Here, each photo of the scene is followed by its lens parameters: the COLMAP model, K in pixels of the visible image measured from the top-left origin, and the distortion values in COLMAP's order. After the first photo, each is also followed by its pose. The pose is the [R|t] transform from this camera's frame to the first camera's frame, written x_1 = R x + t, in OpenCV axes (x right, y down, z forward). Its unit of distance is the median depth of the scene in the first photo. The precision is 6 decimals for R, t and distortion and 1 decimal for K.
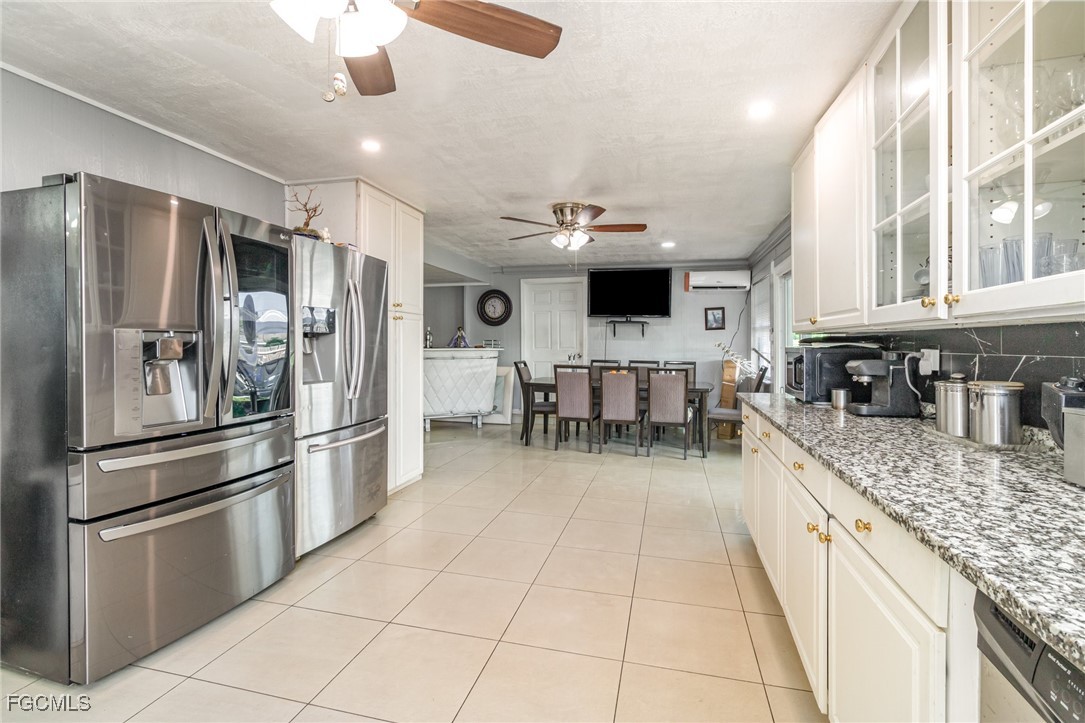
lens RADIAL K [[508.4, 0, 538.4], [0, 508.4, 346.1], [0, 0, 1]] dist [0.000208, -0.000137]
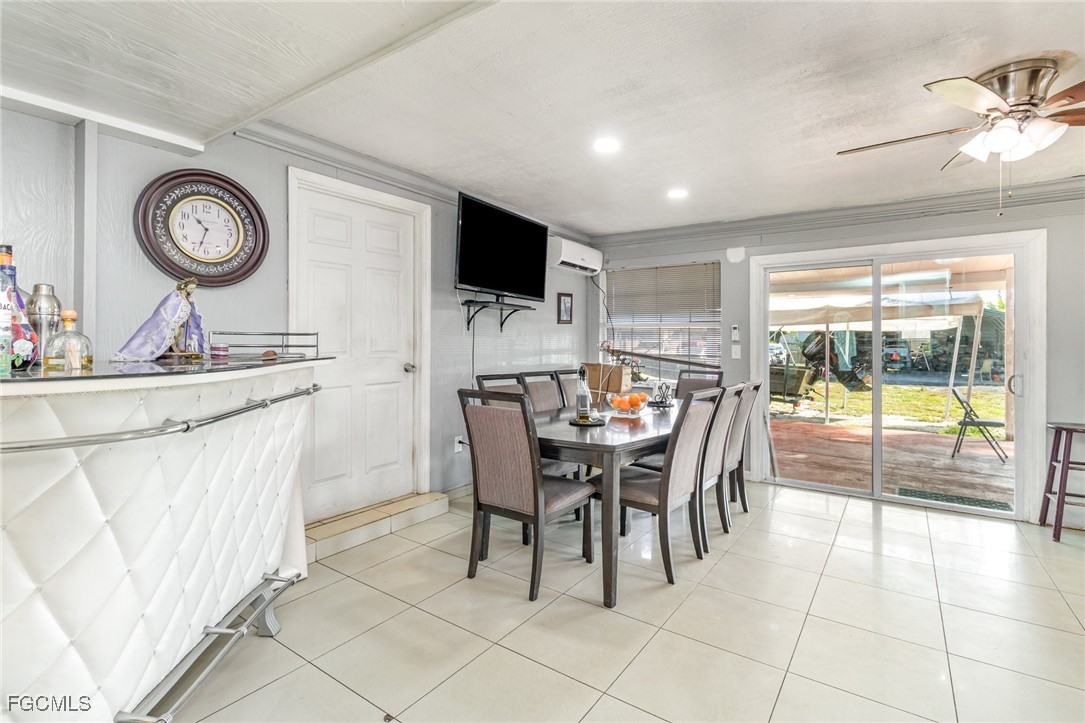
lens RADIAL K [[508.4, 0, 538.4], [0, 508.4, 346.1], [0, 0, 1]] dist [0.000208, -0.000137]
pose [[0.352815, -0.006964, 0.935667, -0.344707], [-0.000815, 0.999970, 0.007750, -0.005831], [-0.935693, -0.003497, 0.352799, 0.776755]]
